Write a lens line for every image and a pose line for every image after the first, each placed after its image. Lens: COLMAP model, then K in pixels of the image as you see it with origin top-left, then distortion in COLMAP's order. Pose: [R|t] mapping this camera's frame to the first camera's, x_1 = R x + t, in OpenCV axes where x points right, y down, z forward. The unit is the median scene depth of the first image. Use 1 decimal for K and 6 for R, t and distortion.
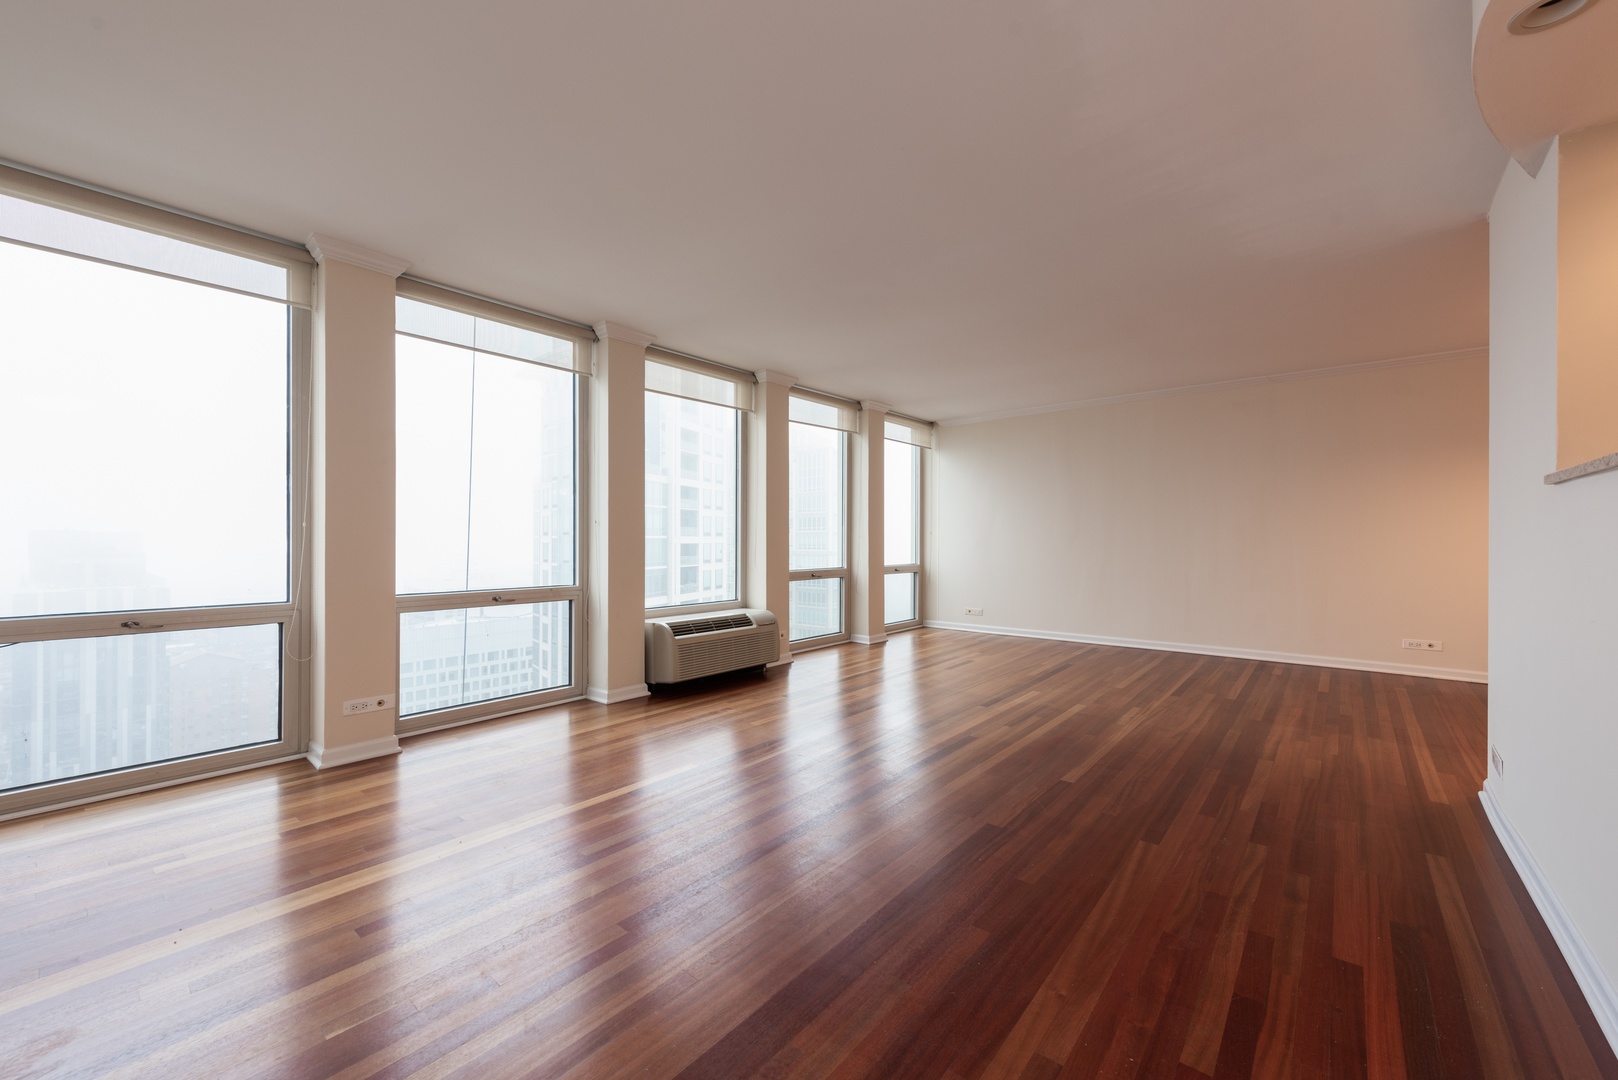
lens RADIAL K [[648.8, 0, 809.0], [0, 648.8, 540.0], [0, 0, 1]] dist [0.000065, -0.000146]
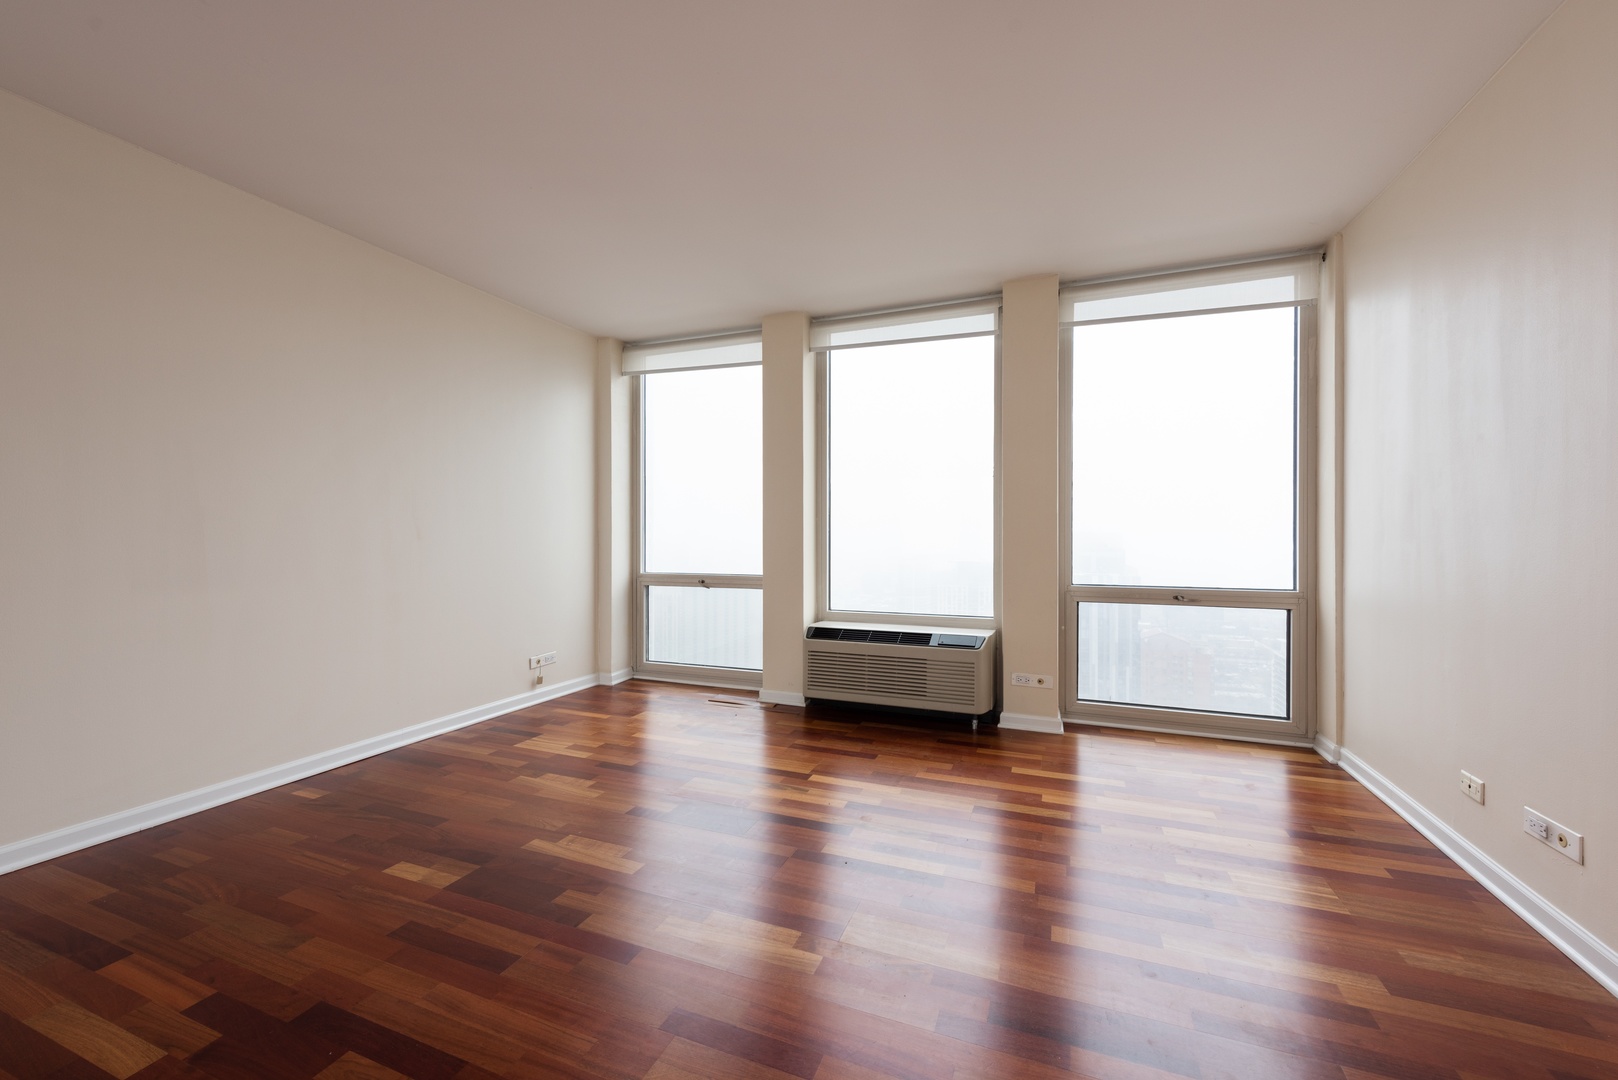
lens RADIAL K [[648.8, 0, 809.0], [0, 648.8, 540.0], [0, 0, 1]] dist [0.000065, -0.000146]
pose [[0.265946, 0.014092, -0.963885, 0.430419], [-0.000622, 0.999895, 0.014447, -0.002707], [0.963988, -0.003243, 0.265927, 0.515065]]
